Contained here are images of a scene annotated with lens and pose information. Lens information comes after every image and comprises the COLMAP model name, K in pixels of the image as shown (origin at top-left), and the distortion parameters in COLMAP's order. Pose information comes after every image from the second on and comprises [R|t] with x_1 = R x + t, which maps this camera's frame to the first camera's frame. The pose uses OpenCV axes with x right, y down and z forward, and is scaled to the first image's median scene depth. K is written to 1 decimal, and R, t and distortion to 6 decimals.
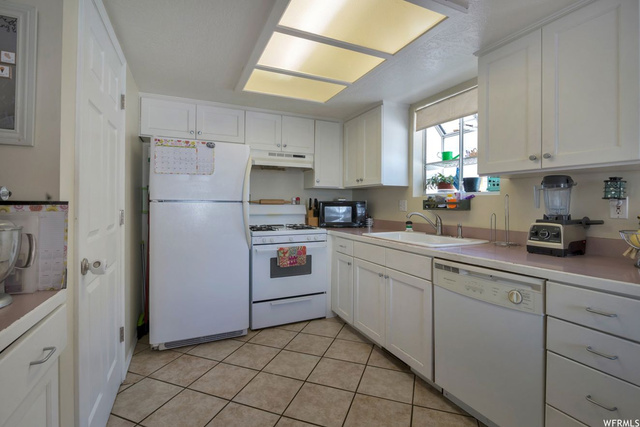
lens RADIAL K [[300.5, 0, 319.3], [0, 300.5, 206.6], [0, 0, 1]] dist [-0.024042, 0.000216]
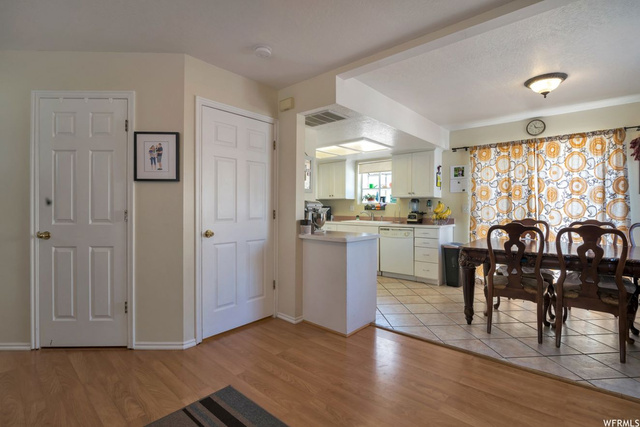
lens RADIAL K [[300.5, 0, 319.5], [0, 300.5, 209.4], [0, 0, 1]] dist [-0.024042, 0.000216]
pose [[0.915814, -0.005390, 0.401566, -0.957424], [0.004540, 0.999985, 0.003068, -0.003267], [-0.401576, -0.000987, 0.915825, -1.029861]]
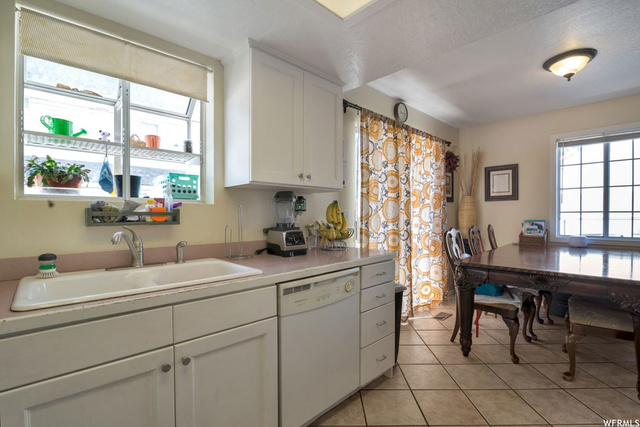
lens RADIAL K [[300.5, 0, 318.5], [0, 300.5, 219.5], [0, 0, 1]] dist [-0.024042, 0.000216]
pose [[-0.345868, -0.014621, 0.938169, -0.285185], [0.010905, 0.999748, 0.019600, -0.007662], [-0.938220, 0.017009, -0.345622, 0.877386]]
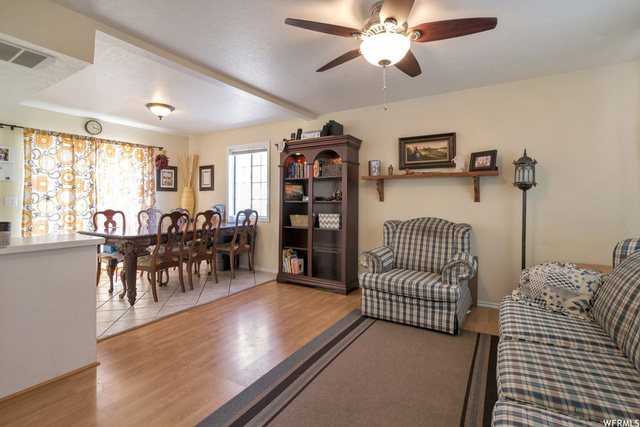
lens RADIAL K [[300.5, 0, 313.5], [0, 300.5, 198.3], [0, 0, 1]] dist [-0.024042, 0.000216]
pose [[-0.542260, -0.001904, 0.840208, -1.481710], [-0.000495, 0.999998, 0.001946, -0.017184], [-0.840210, 0.000640, -0.542260, -0.115632]]
